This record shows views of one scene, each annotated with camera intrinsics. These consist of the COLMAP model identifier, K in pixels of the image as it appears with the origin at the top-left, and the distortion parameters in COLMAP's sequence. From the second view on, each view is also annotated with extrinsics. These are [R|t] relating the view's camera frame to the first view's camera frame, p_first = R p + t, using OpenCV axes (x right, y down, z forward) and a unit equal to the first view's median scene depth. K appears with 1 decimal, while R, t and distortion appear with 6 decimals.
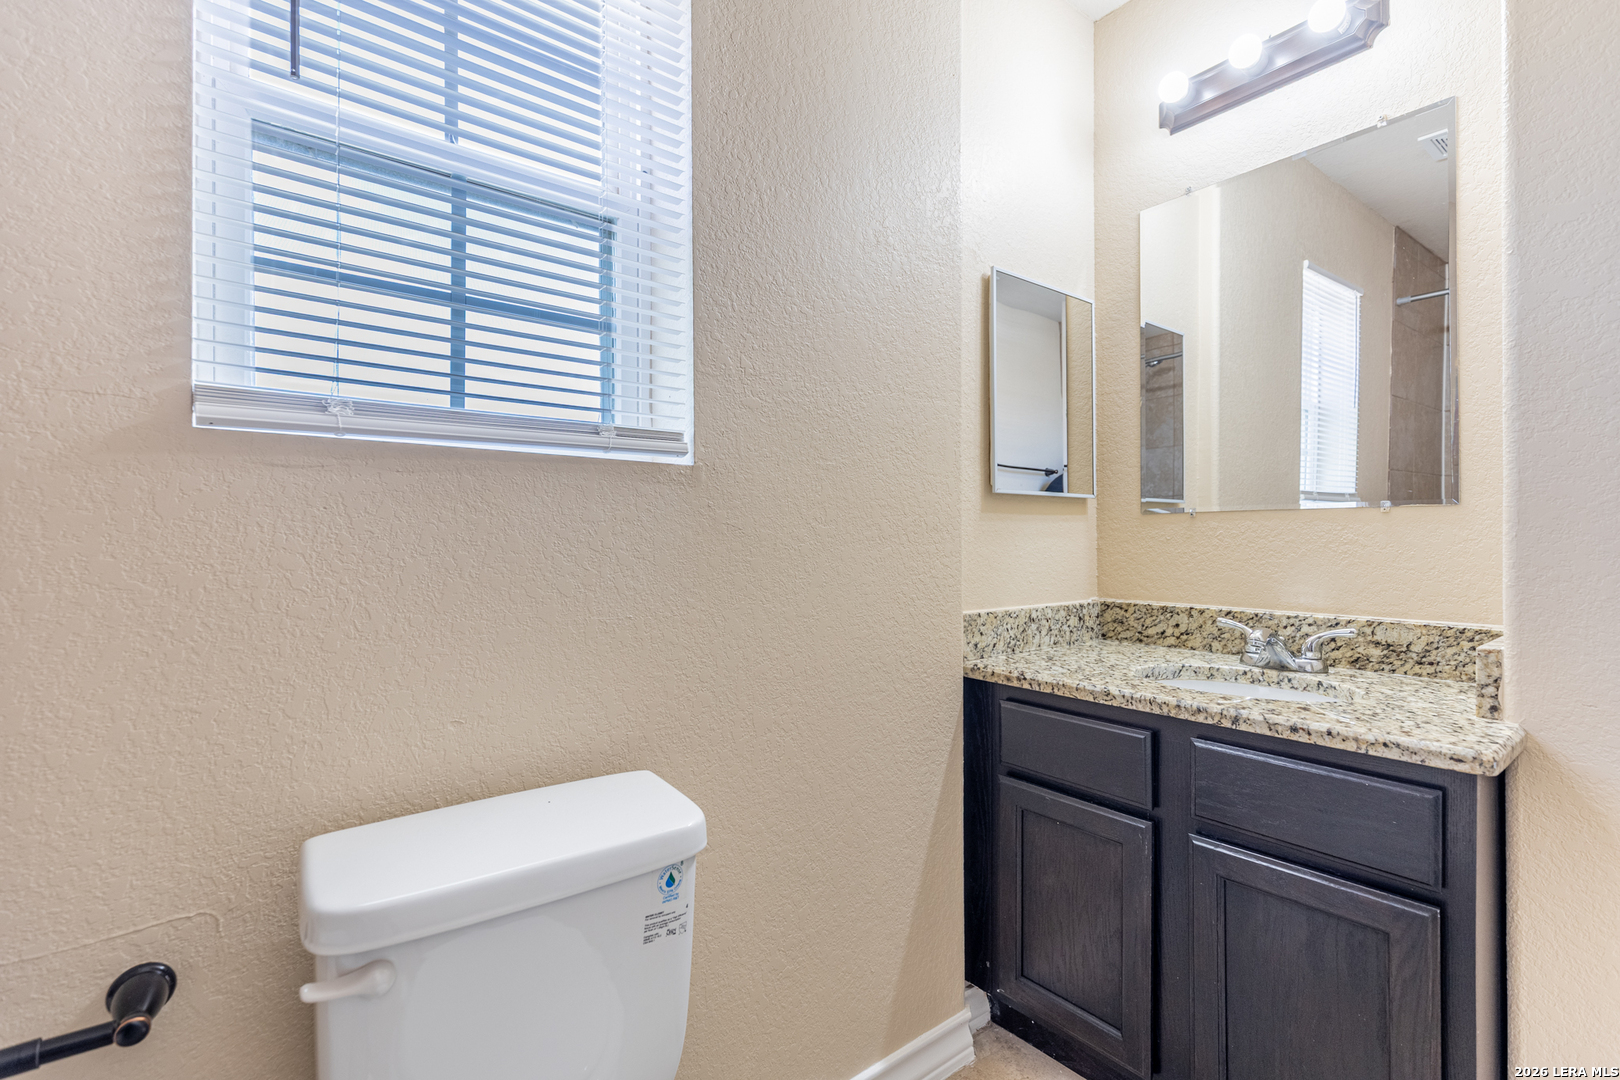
lens RADIAL K [[727.9, 0, 810.9], [0, 727.9, 538.7], [0, 0, 1]] dist [0.008628, -0.001423]
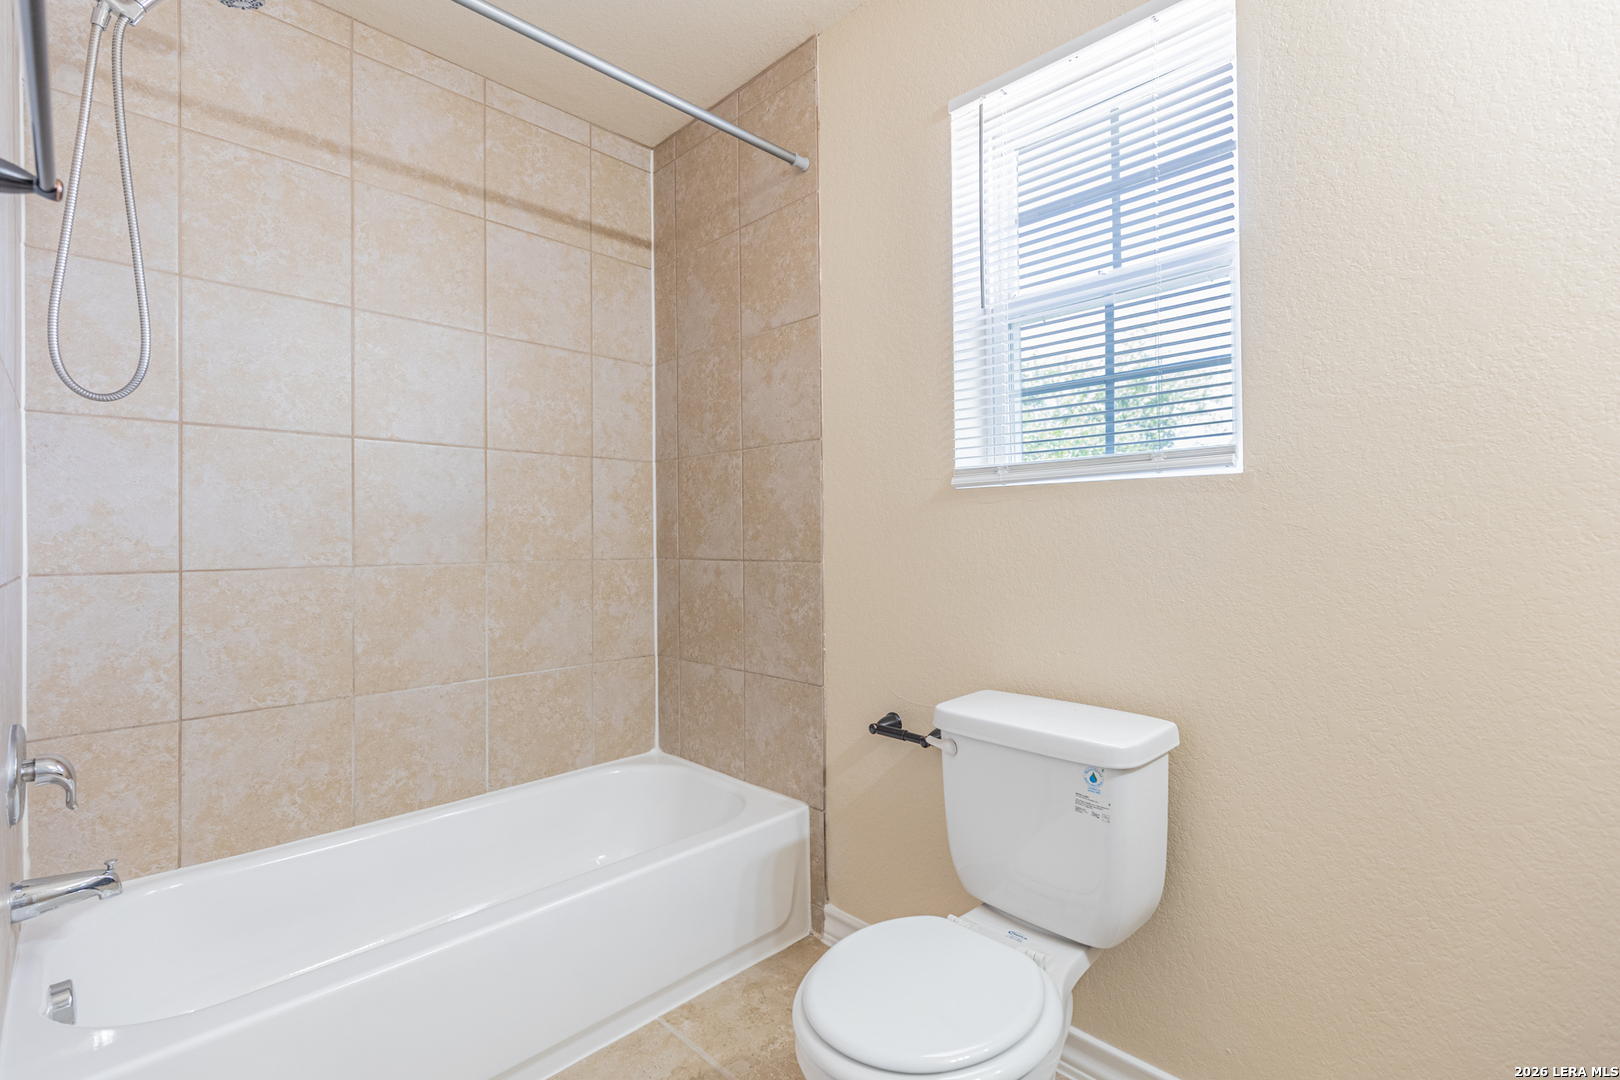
lens RADIAL K [[727.9, 0, 810.6], [0, 727.9, 532.1], [0, 0, 1]] dist [0.008628, -0.001423]
pose [[0.114493, -0.011022, -0.993363, 0.948667], [0.003777, 0.999936, -0.010660, -0.000549], [0.993417, -0.002531, 0.114527, 0.232143]]
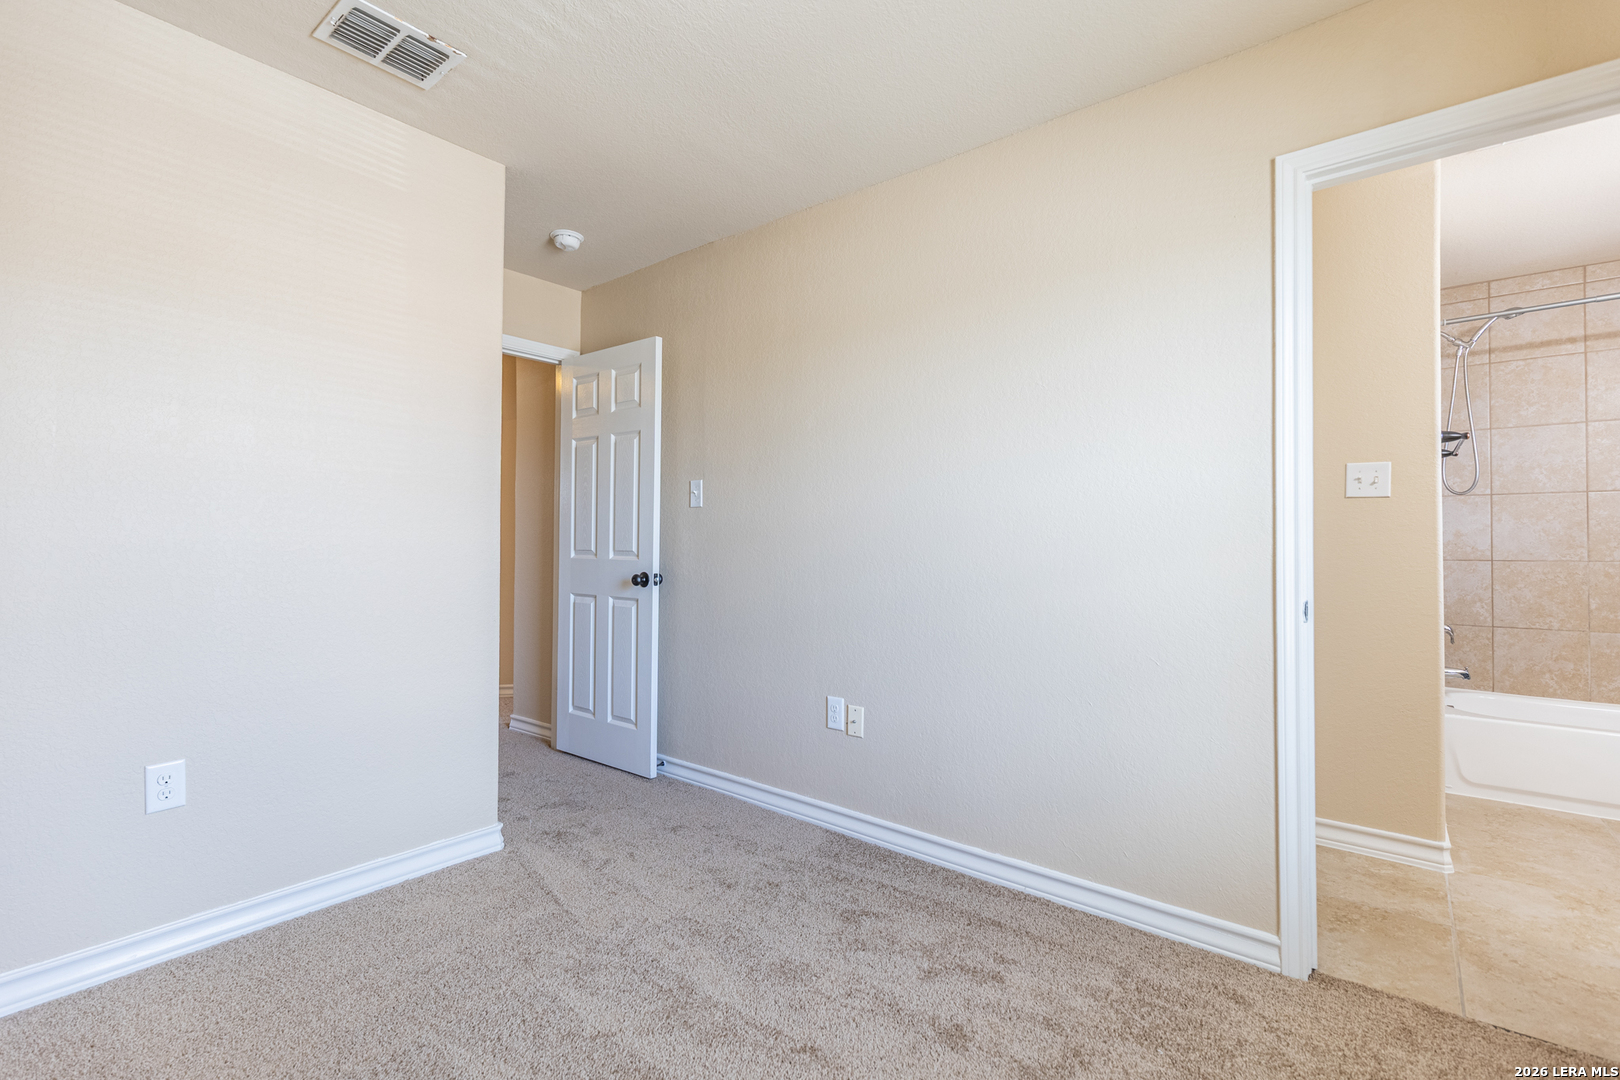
lens RADIAL K [[727.9, 0, 819.8], [0, 727.9, 538.9], [0, 0, 1]] dist [0.008628, -0.001423]
pose [[-0.975742, -0.008686, -0.218753, 1.478930], [-0.005756, 0.999885, -0.014029, 0.005356], [0.218849, -0.012429, -0.975680, 0.608303]]
